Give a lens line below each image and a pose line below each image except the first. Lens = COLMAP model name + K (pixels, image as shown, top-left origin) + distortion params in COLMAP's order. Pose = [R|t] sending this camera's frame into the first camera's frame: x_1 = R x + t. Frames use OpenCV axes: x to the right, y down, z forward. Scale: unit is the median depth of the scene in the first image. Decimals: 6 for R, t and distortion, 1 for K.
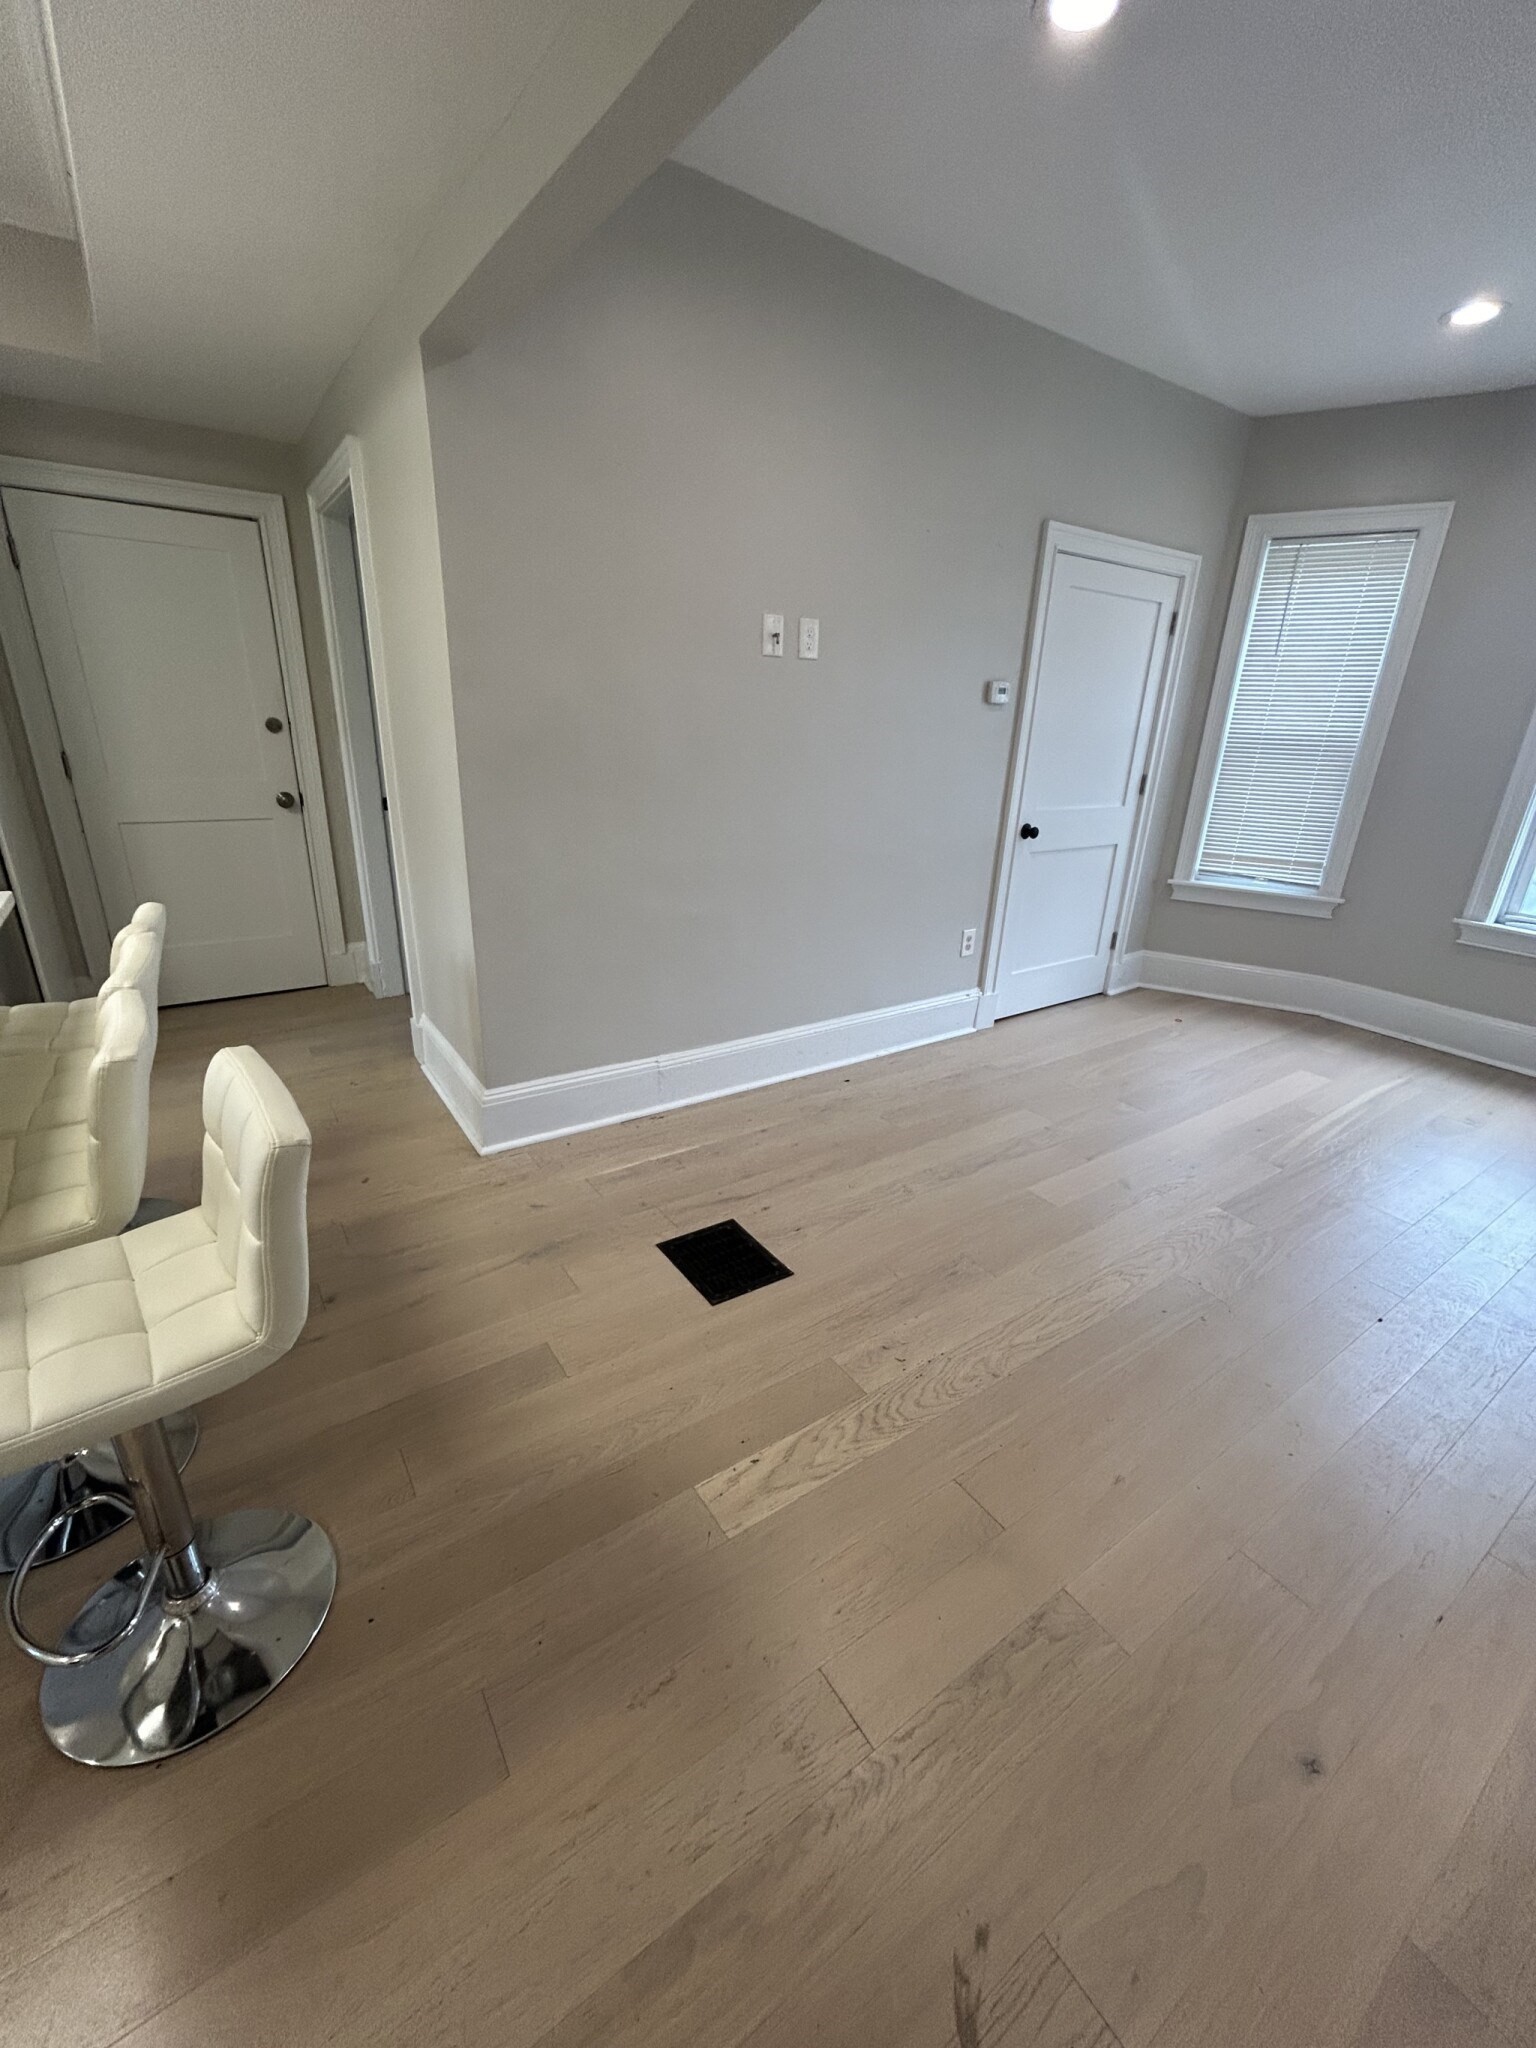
lens RADIAL K [[832.2, 0, 770.2], [0, 832.2, 1023.1], [0, 0, 1]] dist [-0.003071, 0.001814]
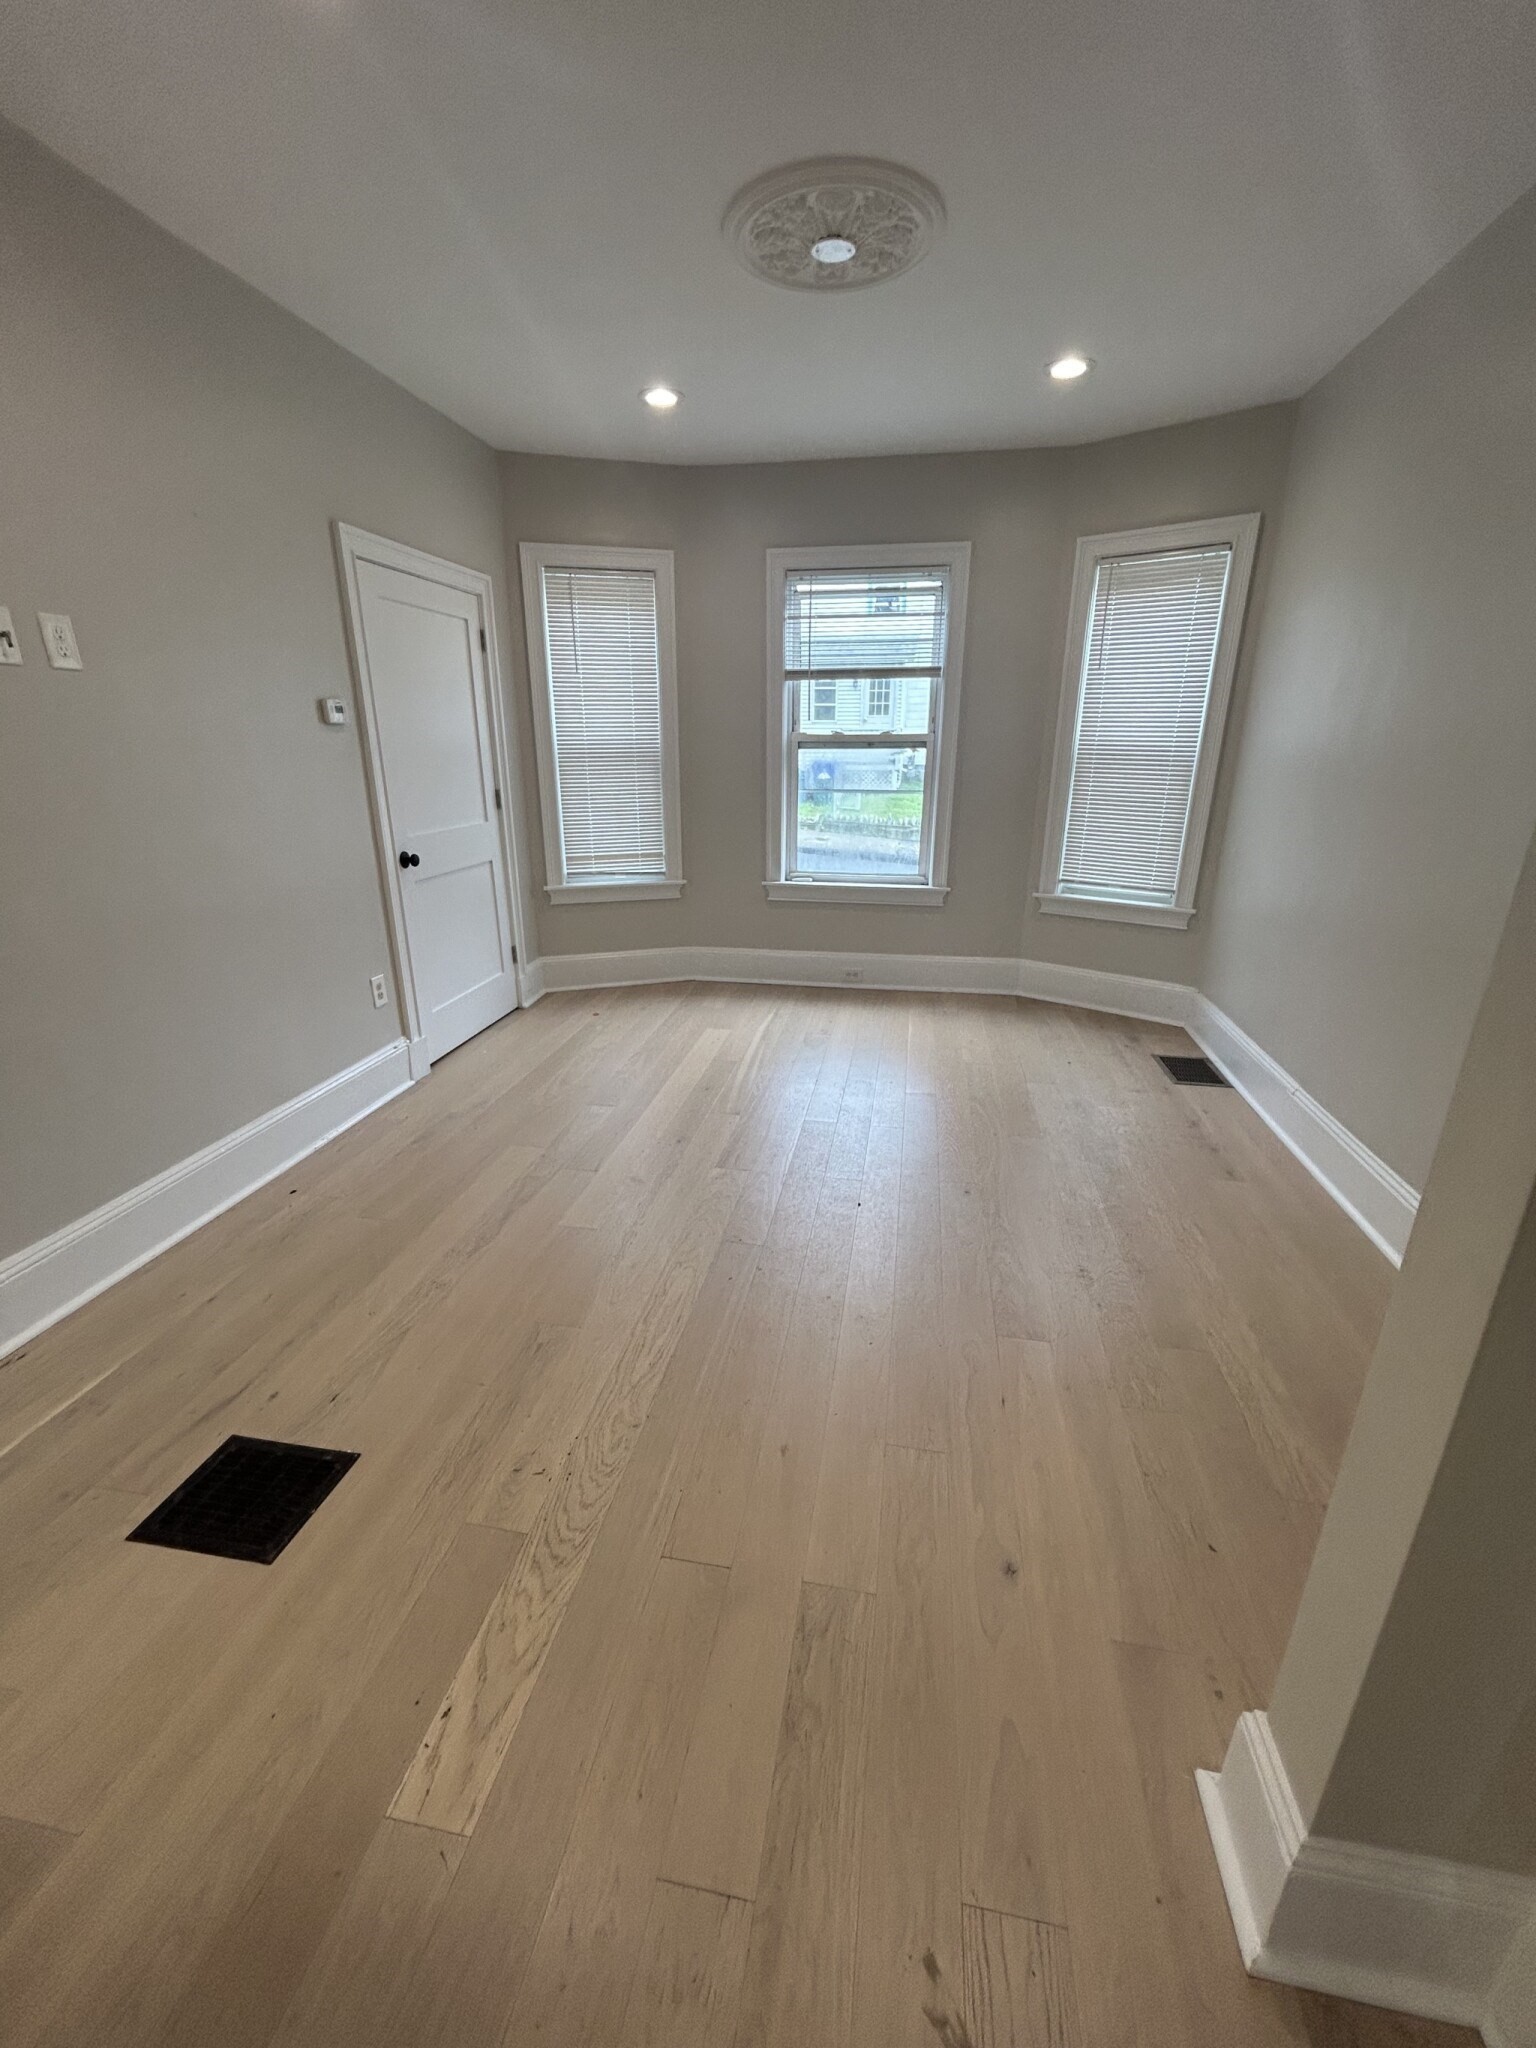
lens RADIAL K [[832.2, 0, 779.3], [0, 832.2, 1025.1], [0, 0, 1]] dist [-0.003071, 0.001814]
pose [[0.704599, -0.264614, 0.658422, -0.088330], [0.275216, 0.957146, 0.090151, -0.039523], [-0.654061, 0.117688, 0.747230, 0.100340]]
